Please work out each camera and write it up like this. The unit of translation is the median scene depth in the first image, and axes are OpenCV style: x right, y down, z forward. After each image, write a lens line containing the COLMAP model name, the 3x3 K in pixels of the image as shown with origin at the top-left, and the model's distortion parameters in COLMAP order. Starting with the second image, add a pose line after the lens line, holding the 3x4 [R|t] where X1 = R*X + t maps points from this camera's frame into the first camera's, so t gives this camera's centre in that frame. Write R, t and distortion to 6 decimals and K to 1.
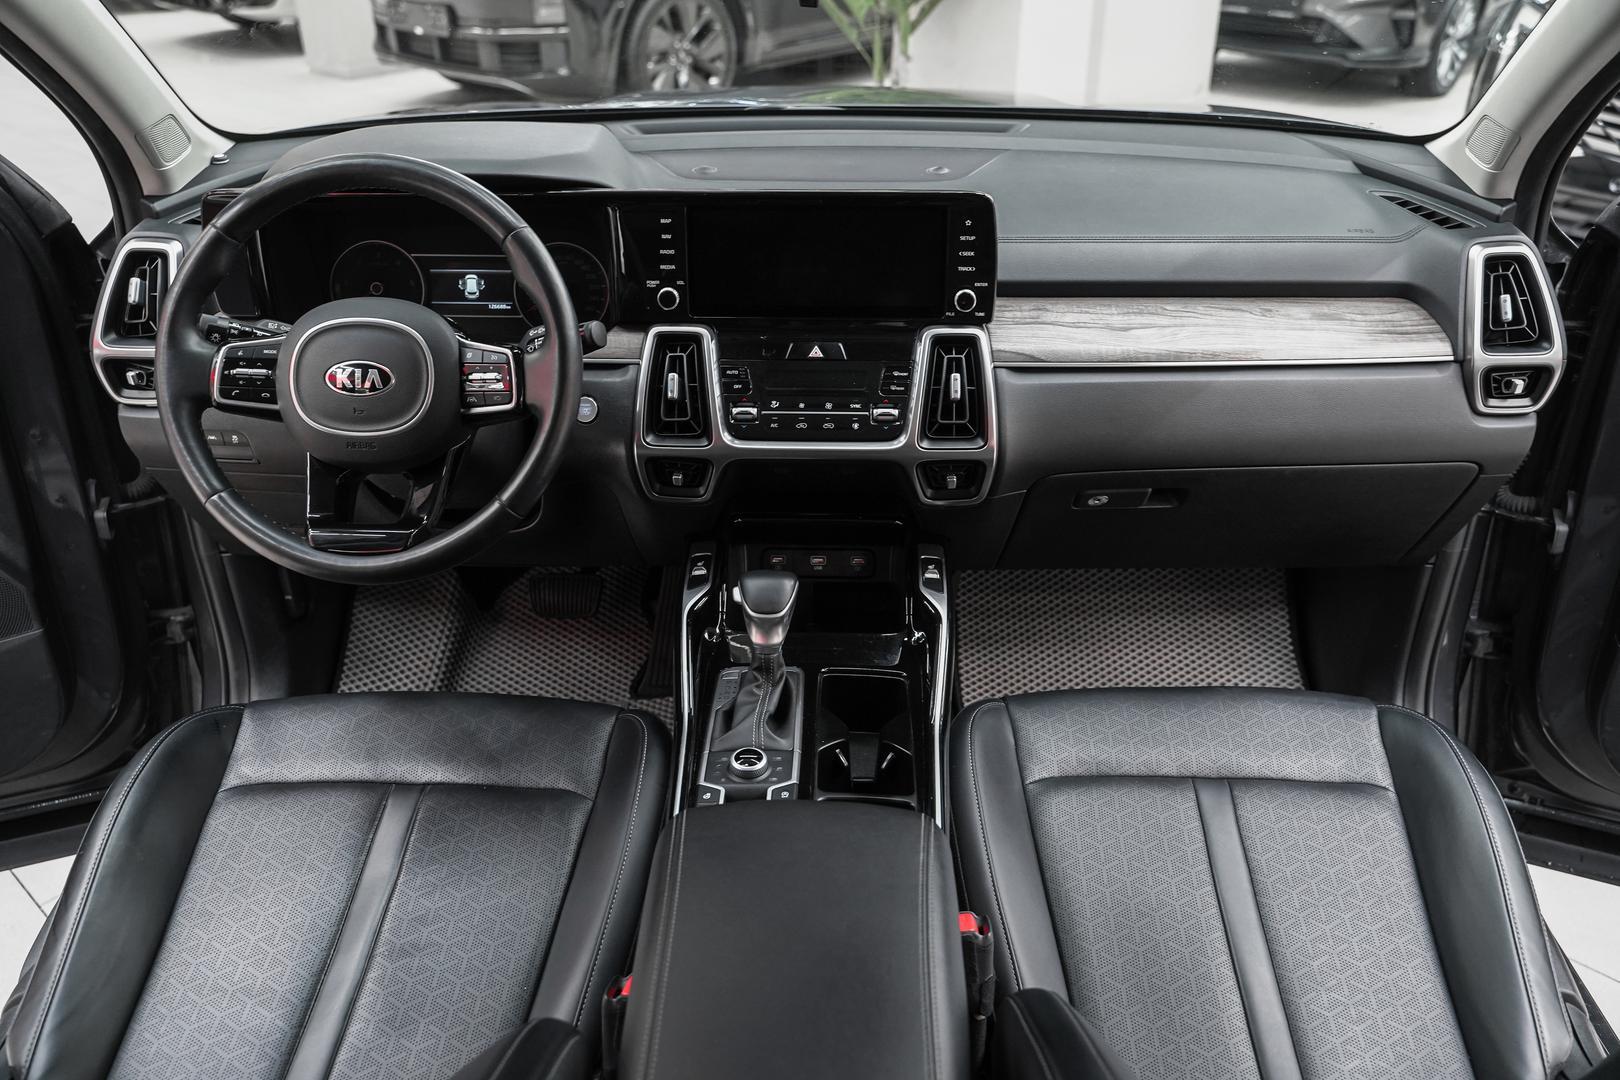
lens RADIAL K [[1279.8, 0, 810.0], [0, 1279.8, 540.0], [0, 0, 1]] dist [-0.008577, -0.002780]
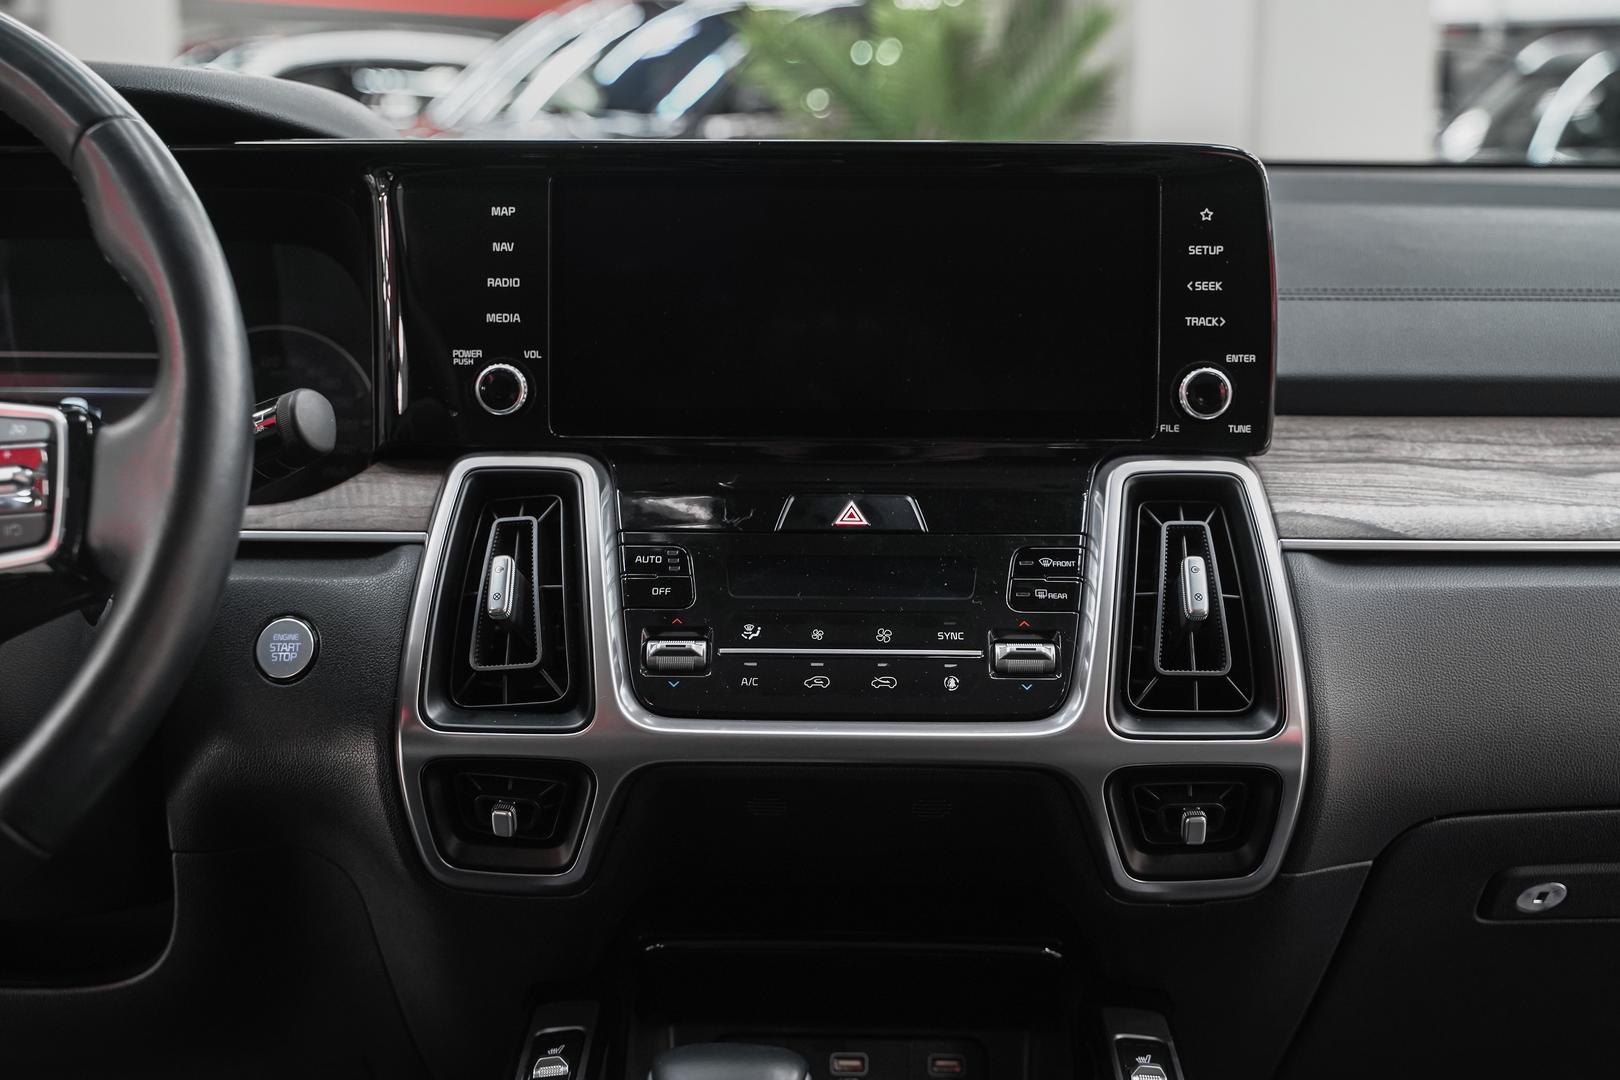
lens RADIAL K [[2004.0, 0, 810.0], [0, 2004.0, 540.0], [0, 0, 1]] dist [-0.001771, -0.014359]
pose [[0.999917, 0.005599, 0.011568, -0.016225], [-0.001711, 0.950103, -0.311932, 0.064091], [-0.012737, 0.311886, 0.950034, 0.384169]]
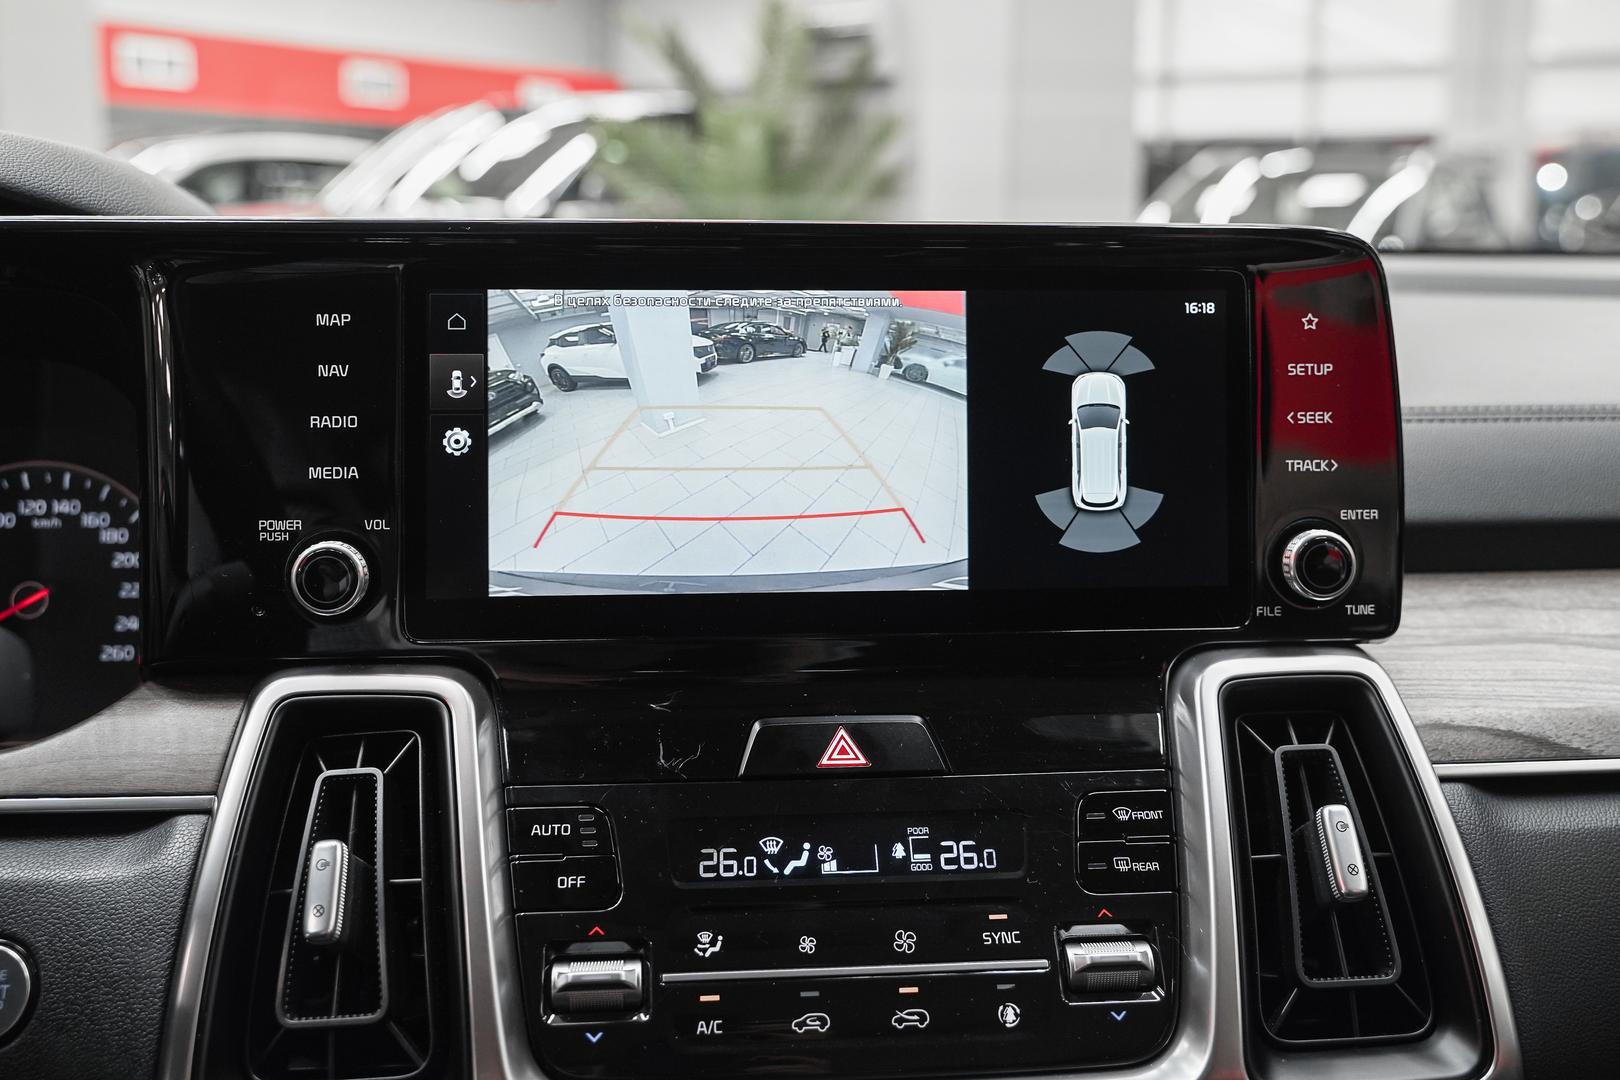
lens RADIAL K [[1572.4, 0, 813.9], [0, 1572.4, 431.4], [0, 0, 1]] dist [-0.009981, -0.003294]
pose [[0.992168, -0.005031, 0.124808, -0.046084], [0.051468, 0.926891, -0.371784, -0.081313], [-0.113813, 0.375296, 0.919891, 0.644826]]
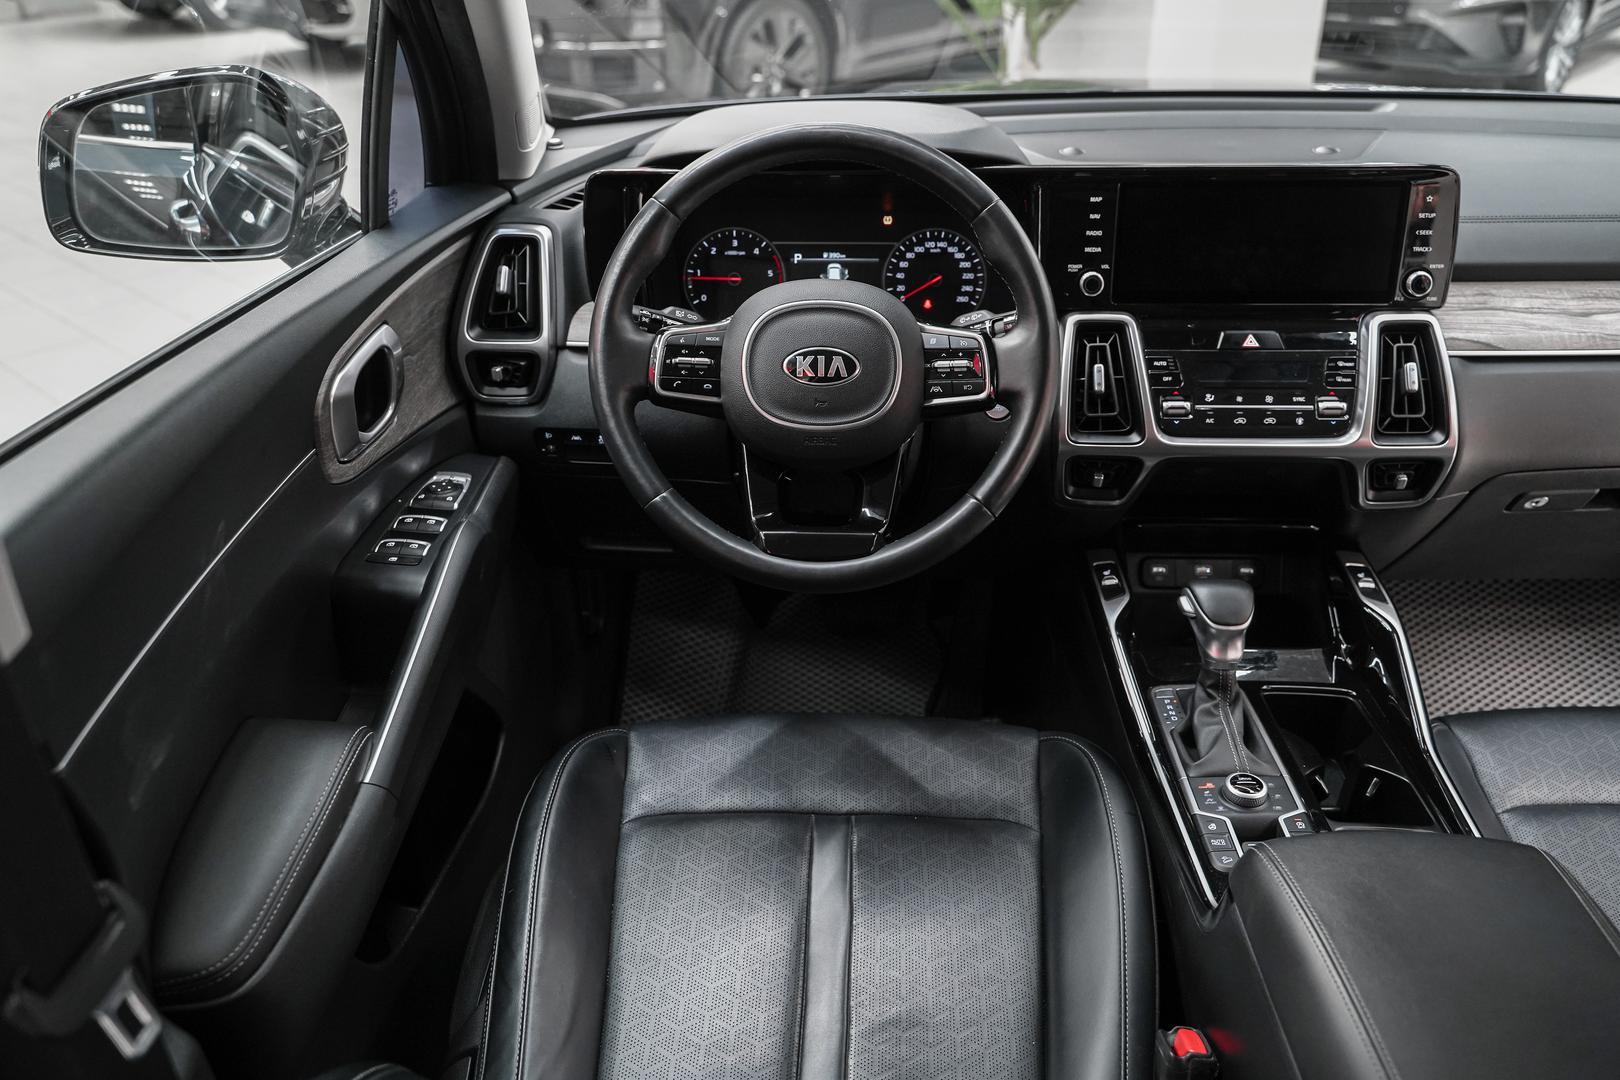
lens RADIAL K [[1296.0, 0, 810.0], [0, 1296.0, 540.0], [0, 0, 1]] dist [-0.004578, 0.000066]
pose [[0.999874, -0.003910, -0.015361, -0.298273], [0.003598, 0.999787, -0.020311, 0.013655], [0.015437, 0.020254, 0.999676, 0.068245]]
